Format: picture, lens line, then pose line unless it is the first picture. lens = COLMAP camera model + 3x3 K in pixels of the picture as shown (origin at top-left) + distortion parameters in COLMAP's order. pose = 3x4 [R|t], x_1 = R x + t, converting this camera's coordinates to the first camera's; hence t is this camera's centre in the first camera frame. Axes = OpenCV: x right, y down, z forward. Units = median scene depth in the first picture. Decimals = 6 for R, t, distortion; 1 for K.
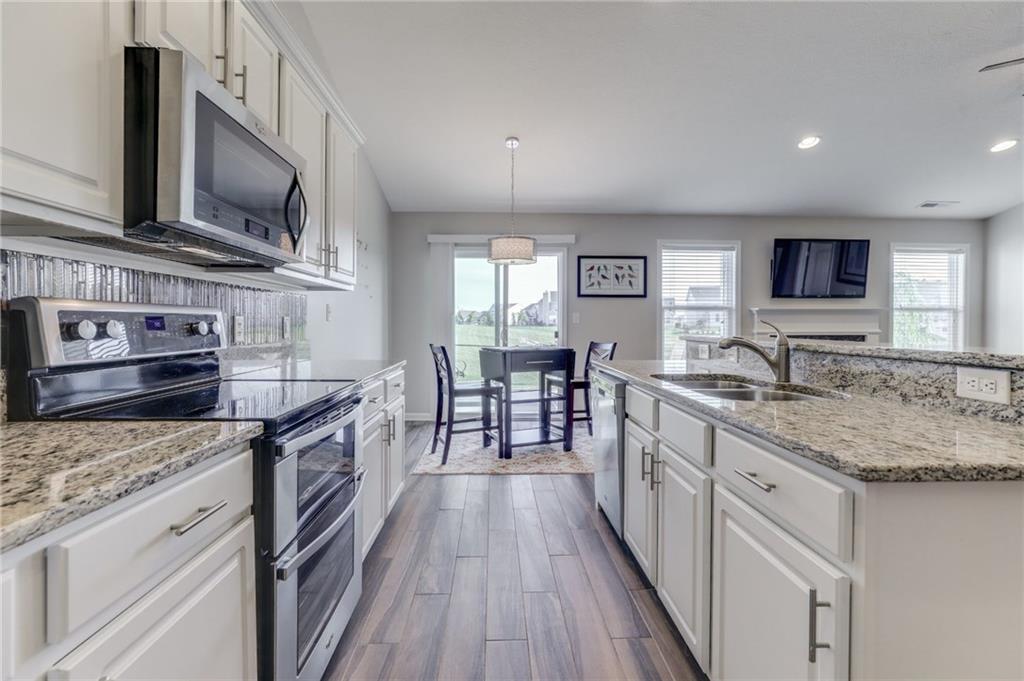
lens RADIAL K [[471.8, 0, 506.3], [0, 471.8, 331.6], [0, 0, 1]] dist [-0.004987, 0.000050]
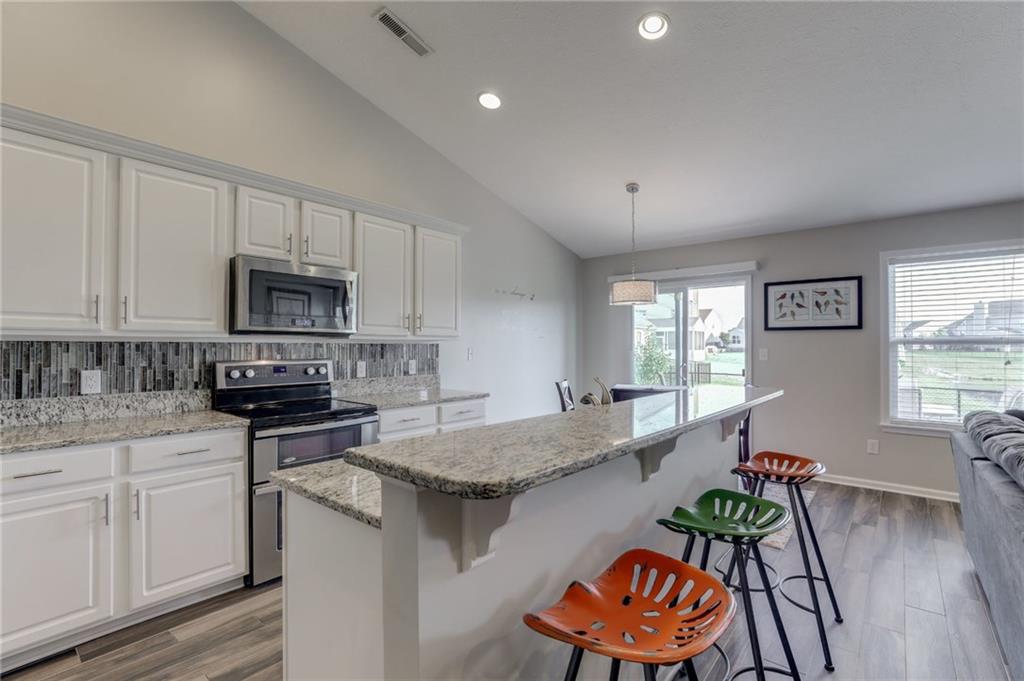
lens RADIAL K [[471.8, 0, 508.9], [0, 471.8, 343.4], [0, 0, 1]] dist [-0.004987, 0.000050]
pose [[0.740323, -0.007632, -0.672208, 0.386971], [-0.008718, 0.999742, -0.020952, -0.027010], [0.672195, 0.021372, 0.740066, 0.037229]]
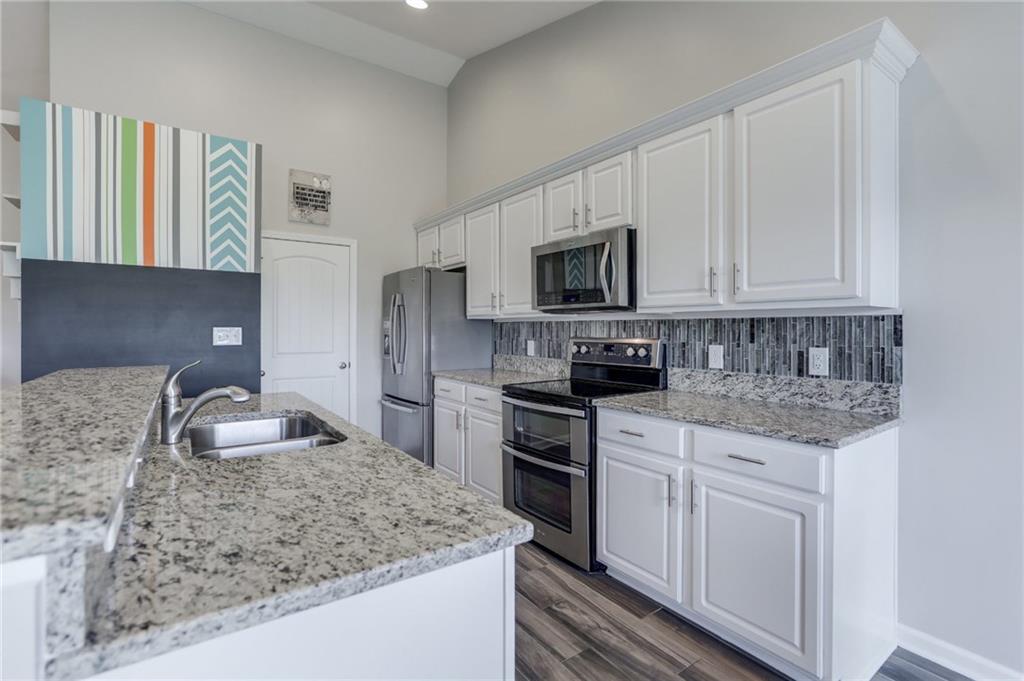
lens RADIAL K [[471.8, 0, 515.0], [0, 471.8, 331.3], [0, 0, 1]] dist [-0.004987, 0.000050]
pose [[-0.832523, -0.007222, -0.553943, 0.190436], [-0.017466, 0.999760, 0.013215, -0.029535], [0.553715, 0.020677, -0.832450, 0.671708]]
